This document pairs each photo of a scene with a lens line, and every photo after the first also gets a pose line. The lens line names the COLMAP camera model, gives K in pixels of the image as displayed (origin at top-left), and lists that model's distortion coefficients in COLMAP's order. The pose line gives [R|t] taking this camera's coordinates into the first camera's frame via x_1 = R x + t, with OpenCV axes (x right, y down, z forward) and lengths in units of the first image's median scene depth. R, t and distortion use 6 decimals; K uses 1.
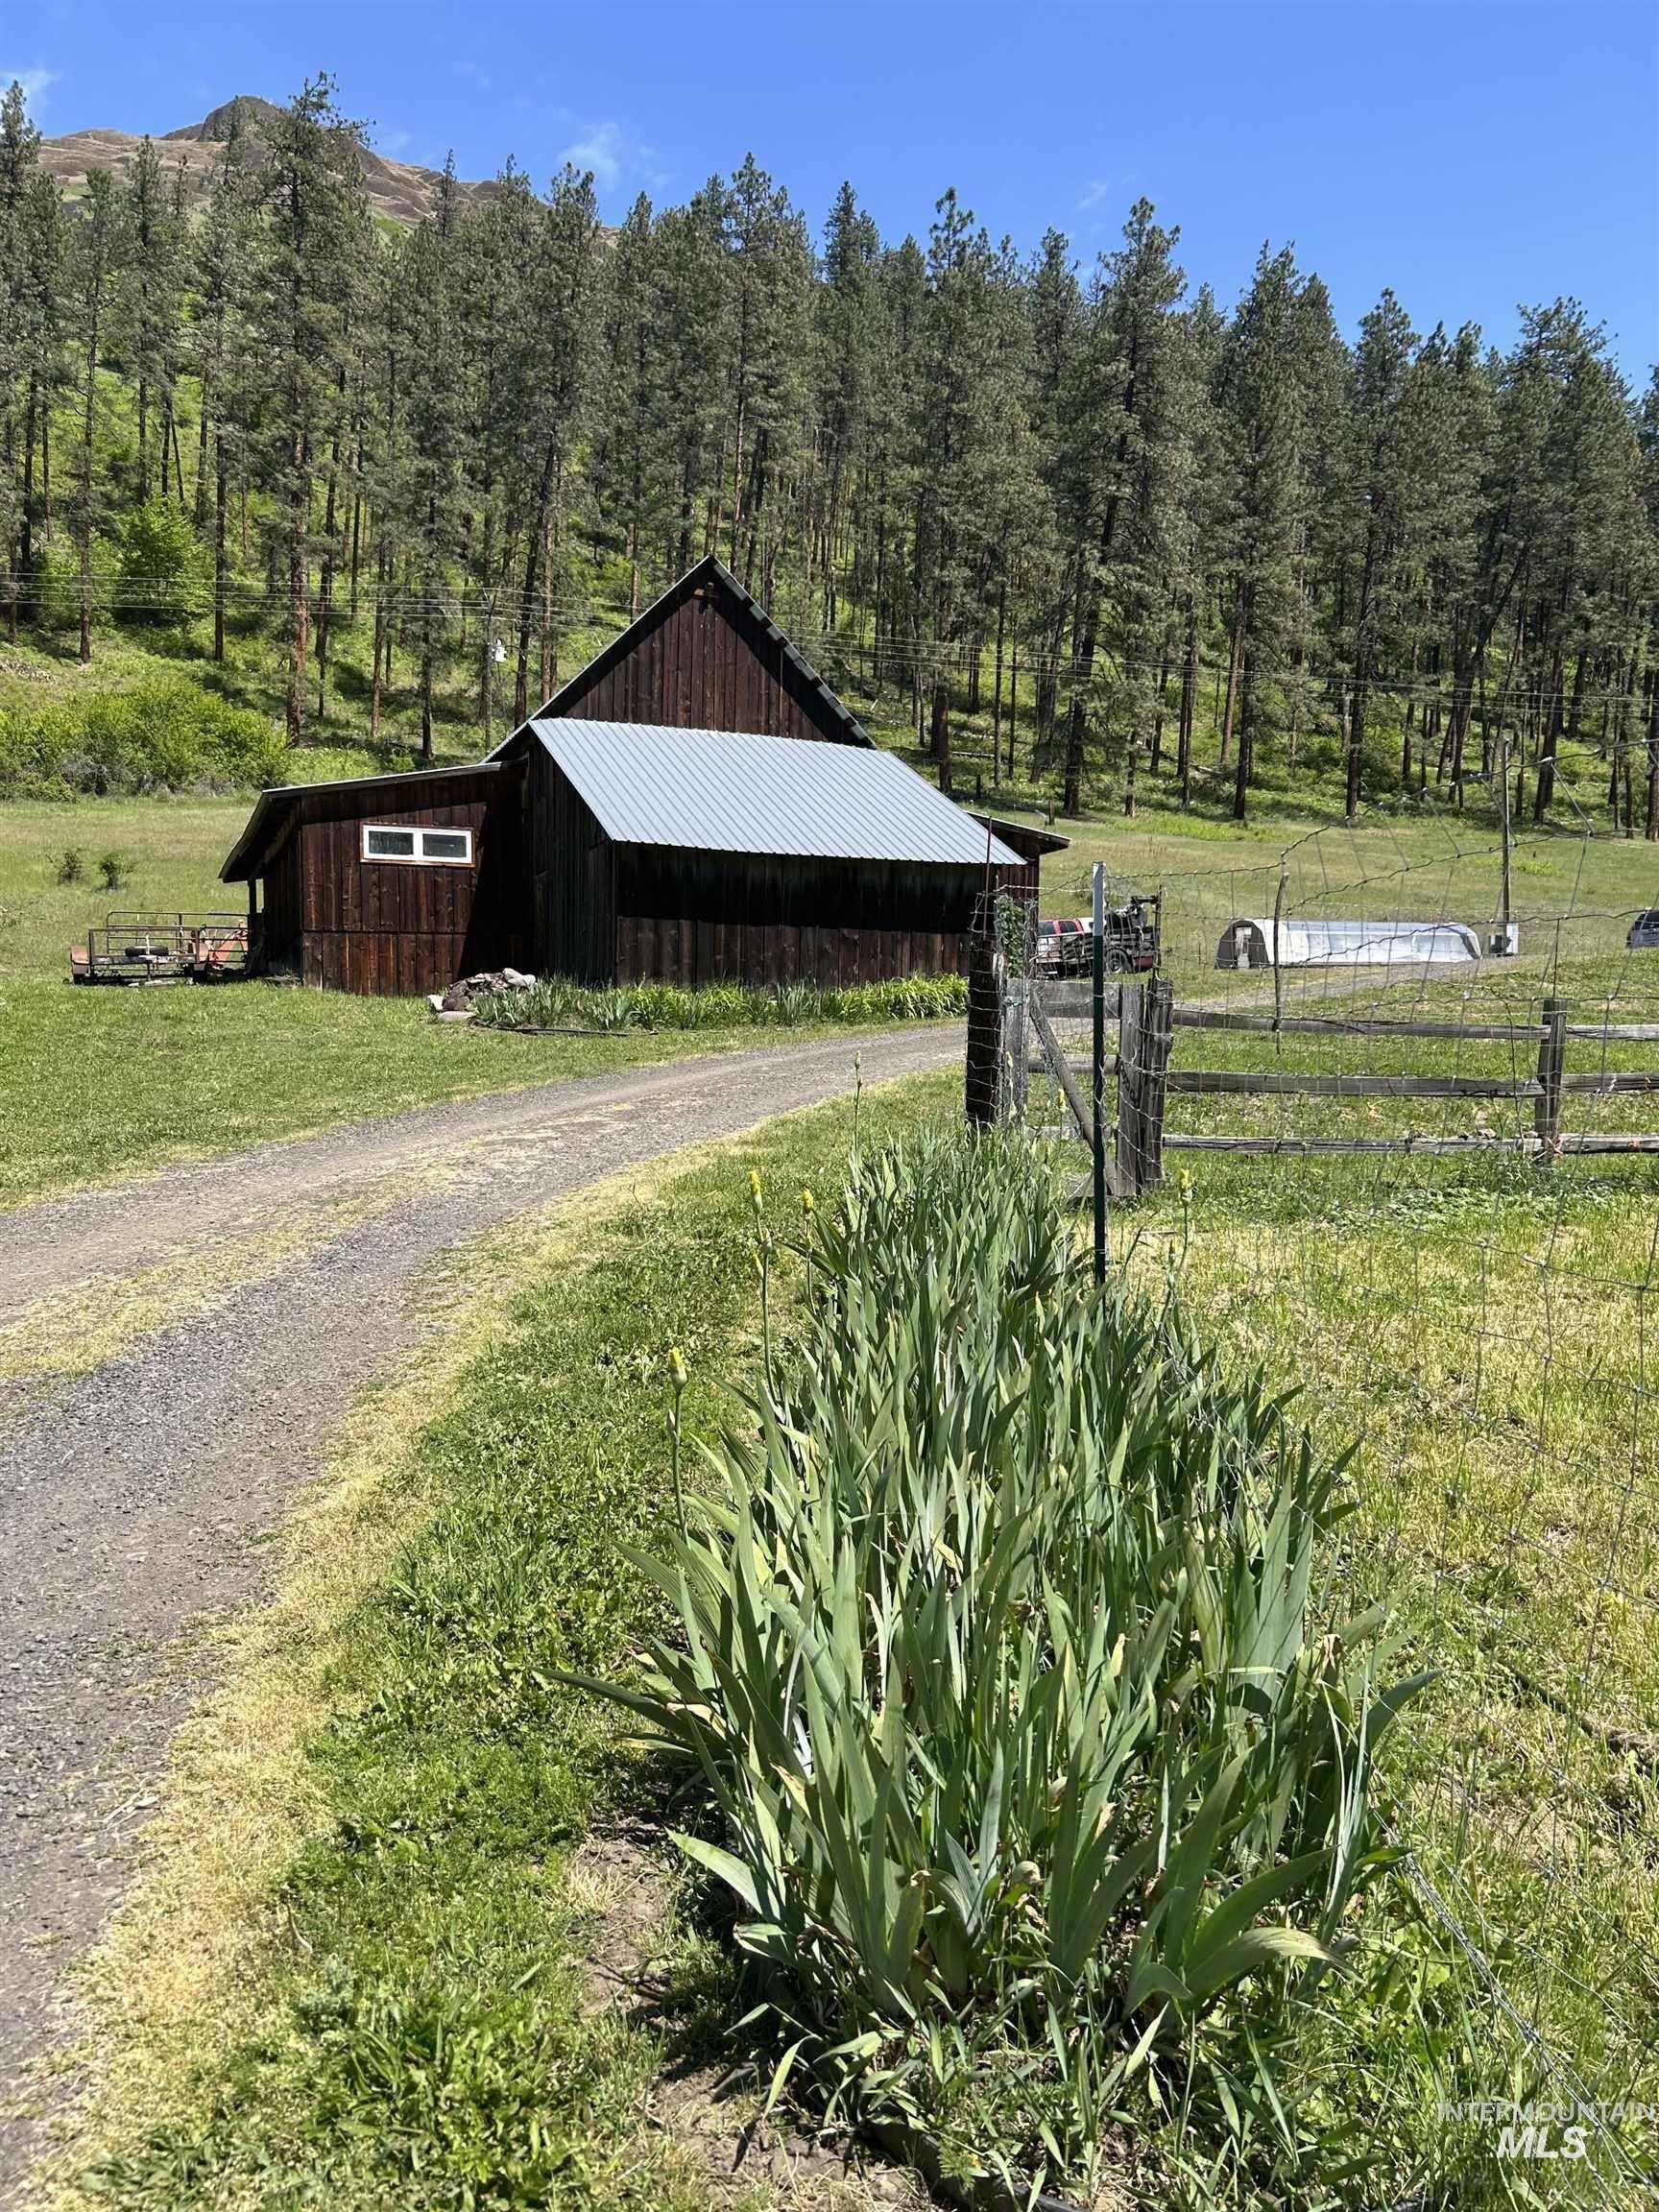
lens RADIAL K [[1684.7, 0, 829.5], [0, 1684.7, 1106.0], [0, 0, 1]] dist [0.048075, -0.037582]
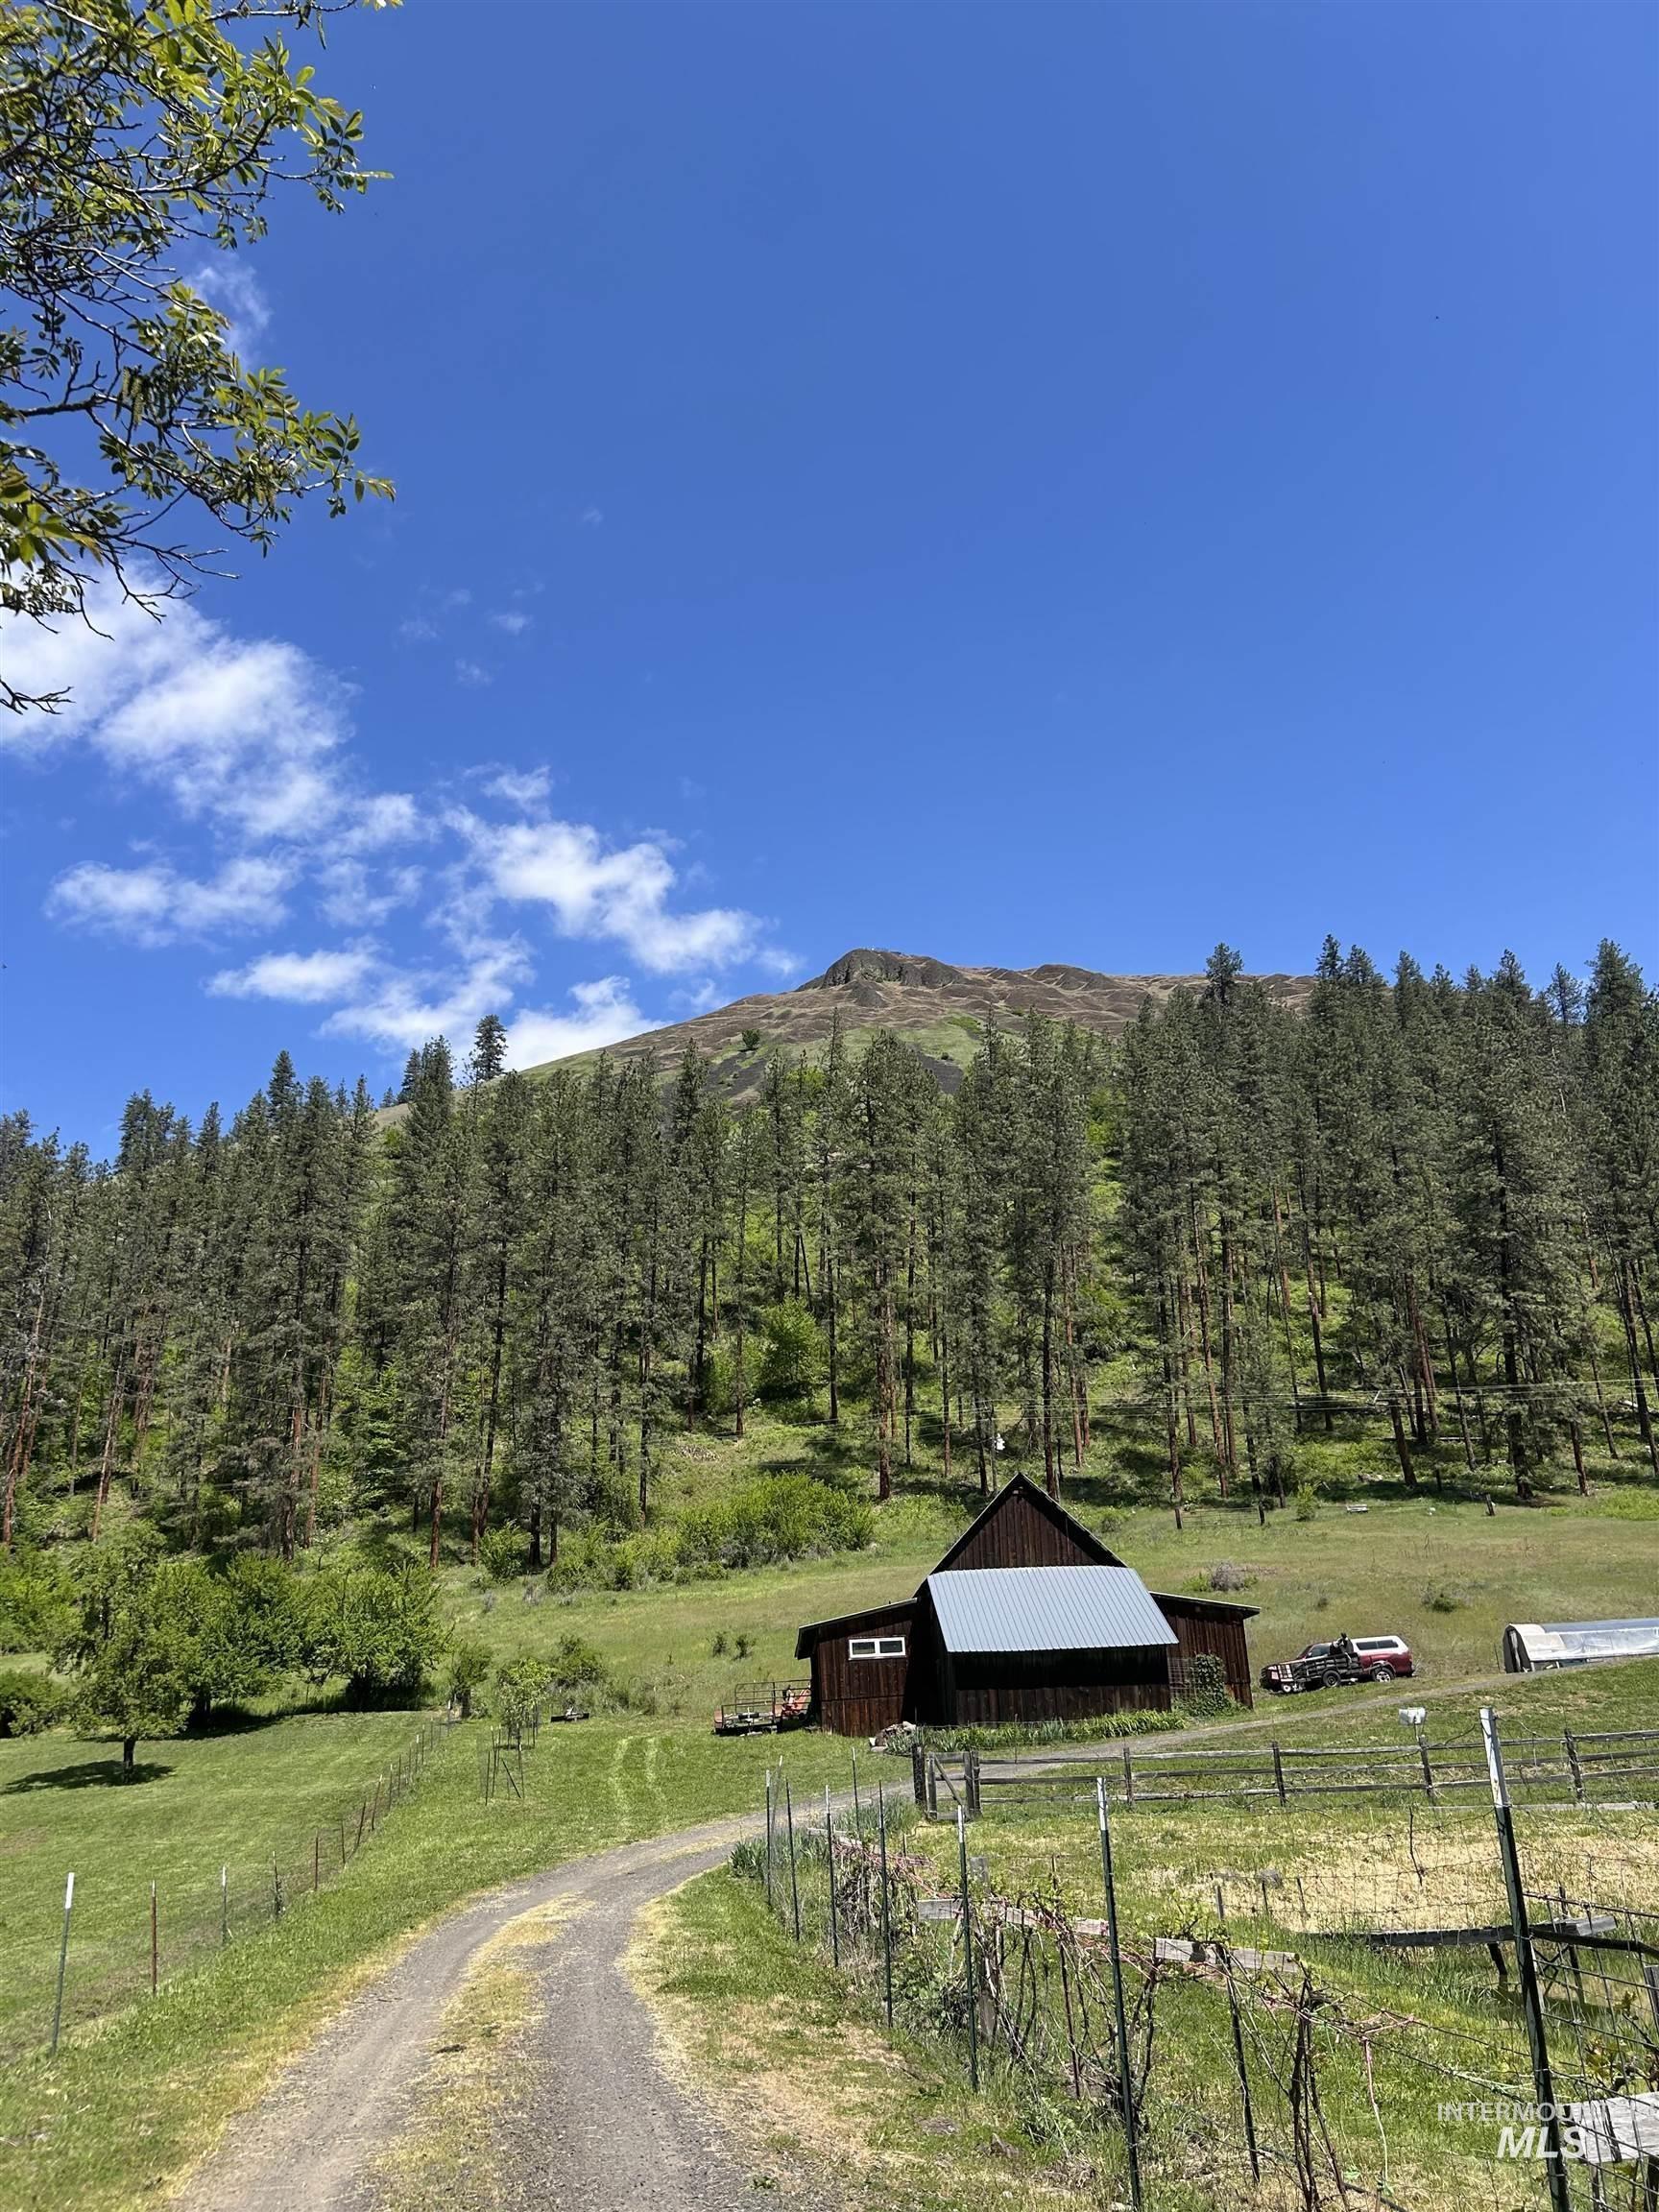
lens RADIAL K [[1684.7, 0, 829.5], [0, 1684.7, 1106.0], [0, 0, 1]] dist [0.048075, -0.037582]
pose [[0.930609, -0.170187, -0.324044, 0.261481], [0.036173, 0.923756, -0.381270, 0.004169], [0.364224, 0.343091, 0.865811, -0.536629]]
